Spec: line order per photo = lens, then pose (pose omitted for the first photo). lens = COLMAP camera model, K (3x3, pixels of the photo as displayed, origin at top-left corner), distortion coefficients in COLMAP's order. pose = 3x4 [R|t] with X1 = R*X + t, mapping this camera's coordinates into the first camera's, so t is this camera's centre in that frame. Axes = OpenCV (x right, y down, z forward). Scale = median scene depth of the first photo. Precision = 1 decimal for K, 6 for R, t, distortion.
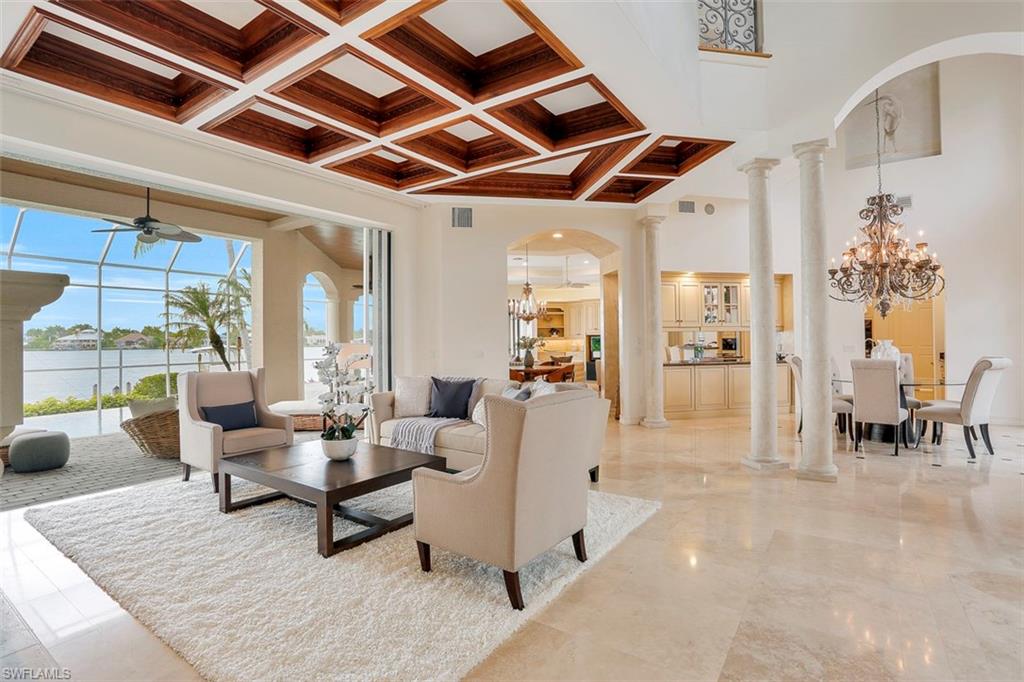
lens RADIAL K [[499.2, 0, 514.6], [0, 499.2, 335.6], [0, 0, 1]] dist [-0.062993, 0.023187]
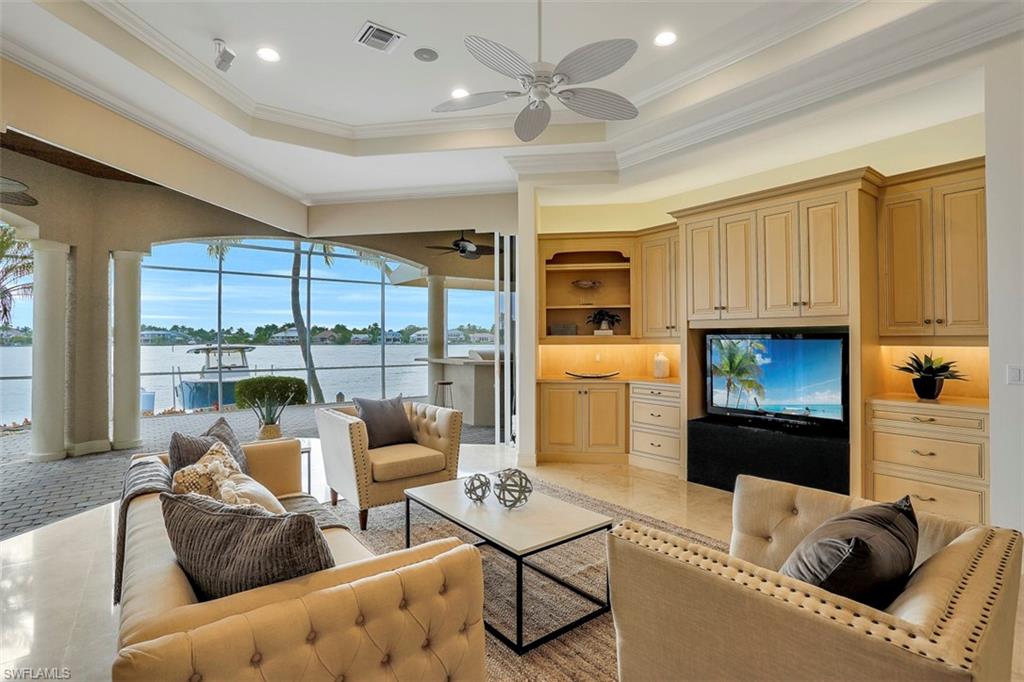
lens RADIAL K [[499.2, 0, 505.2], [0, 499.2, 336.4], [0, 0, 1]] dist [-0.062993, 0.023187]
pose [[0.944172, 0.006532, -0.329387, 0.131390], [-0.005159, 0.999974, 0.005044, 0.002441], [0.329412, -0.003063, 0.944181, 0.653789]]
